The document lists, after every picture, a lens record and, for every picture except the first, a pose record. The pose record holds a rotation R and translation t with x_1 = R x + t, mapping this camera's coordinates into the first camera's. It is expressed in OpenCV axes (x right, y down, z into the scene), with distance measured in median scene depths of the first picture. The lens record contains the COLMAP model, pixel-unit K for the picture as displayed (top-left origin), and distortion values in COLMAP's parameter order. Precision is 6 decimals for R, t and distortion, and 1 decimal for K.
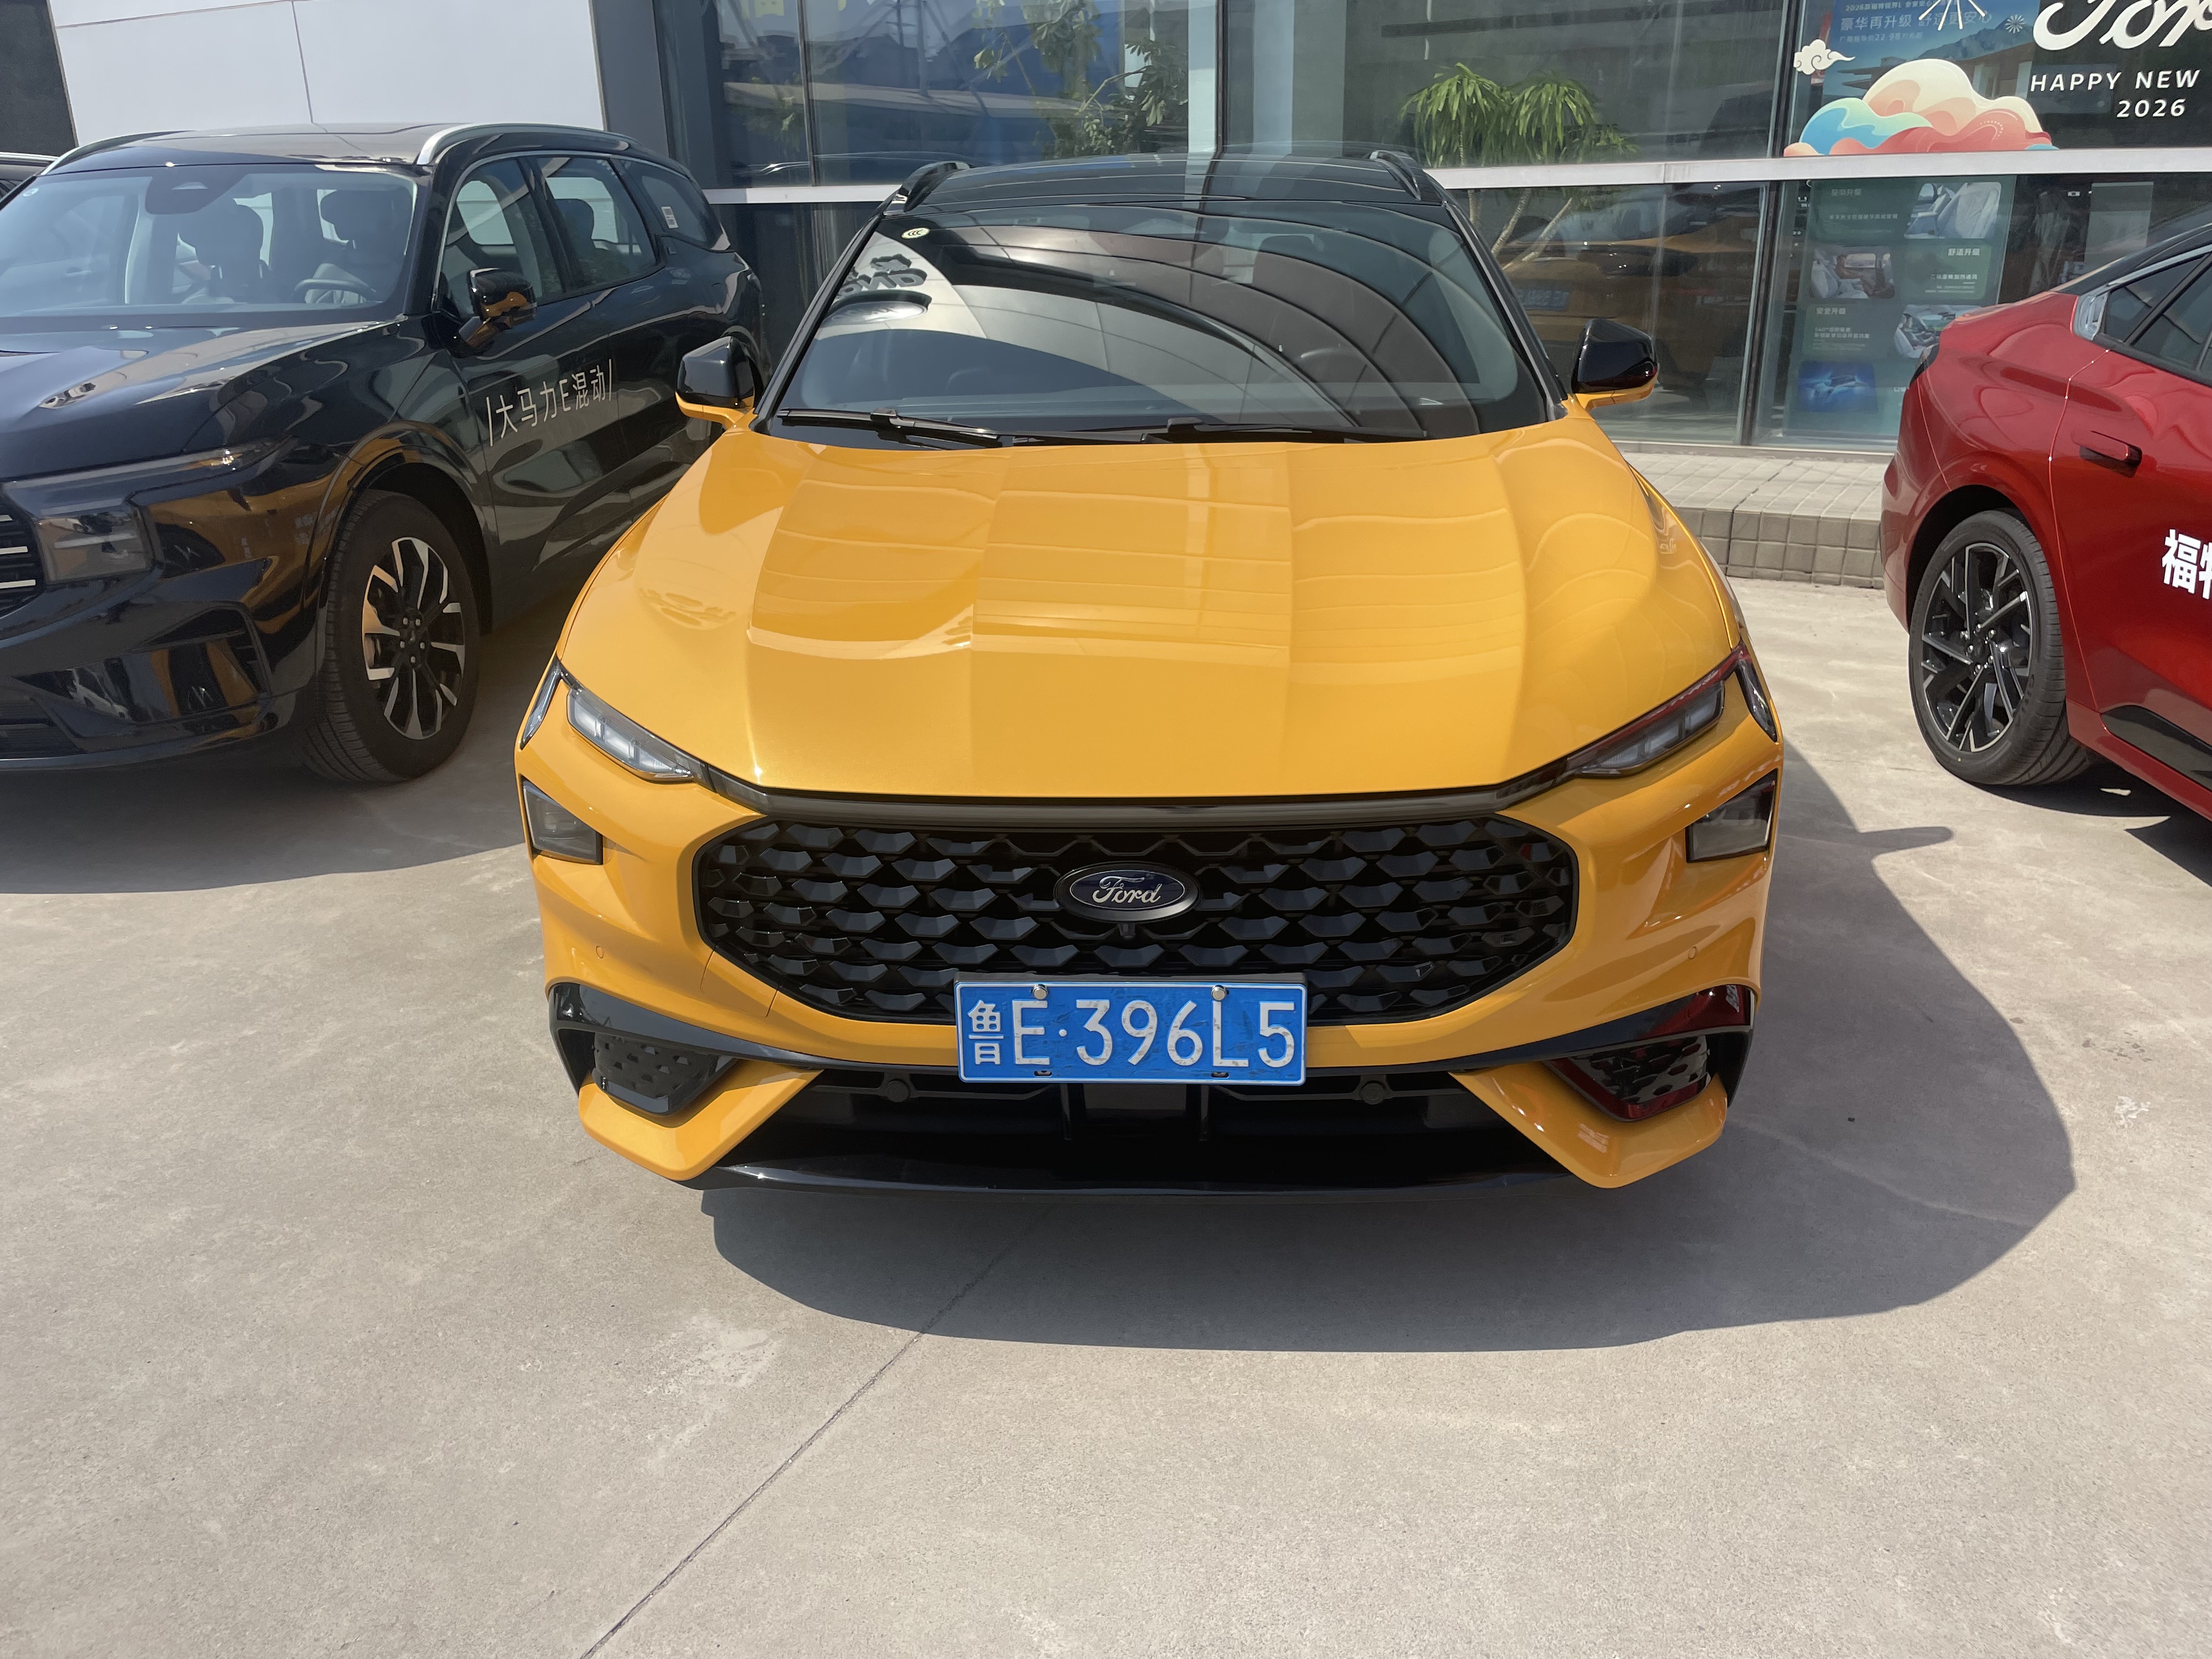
lens RADIAL K [[1697.1, 0, 1100.4], [0, 1697.1, 822.0], [0, 0, 1]] dist [0.085981, -0.105929]
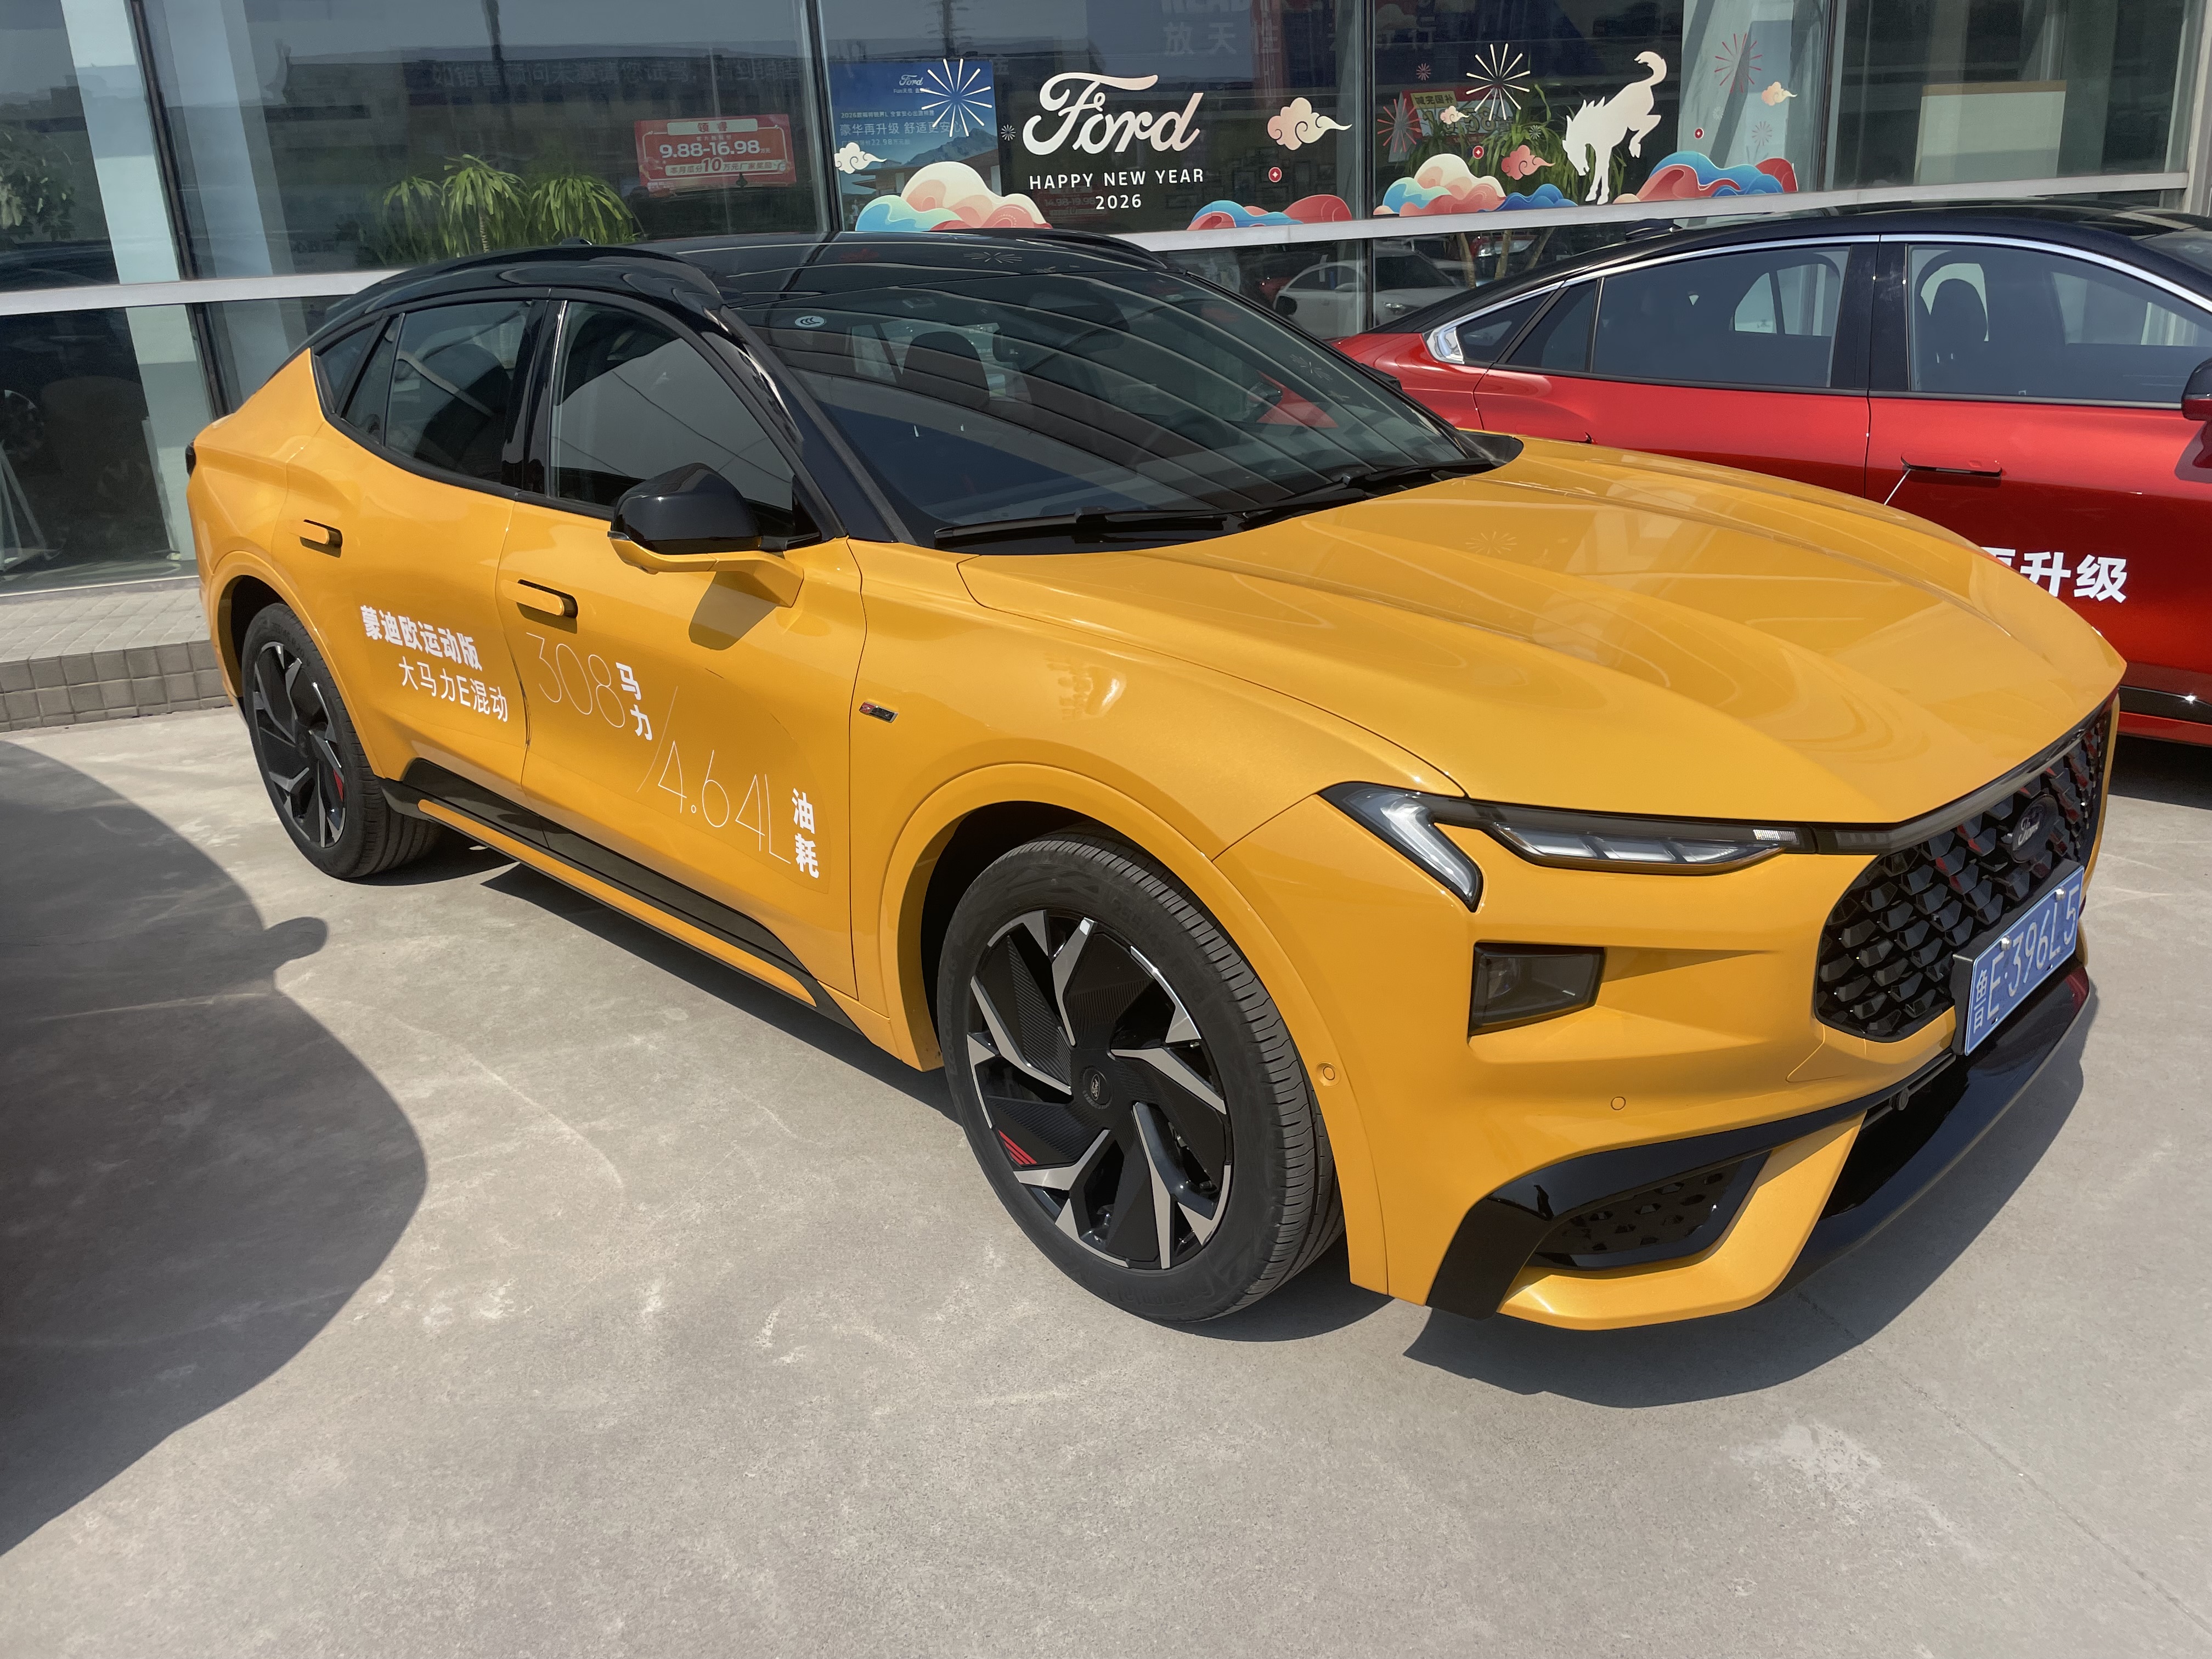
lens RADIAL K [[1697.1, 0, 1100.4], [0, 1697.1, 822.0], [0, 0, 1]] dist [0.085981, -0.105929]
pose [[0.648014, -0.257880, 0.716641, -0.407155], [0.300633, 0.951137, 0.070419, -0.076761], [-0.699784, 0.169814, 0.693878, 0.220583]]
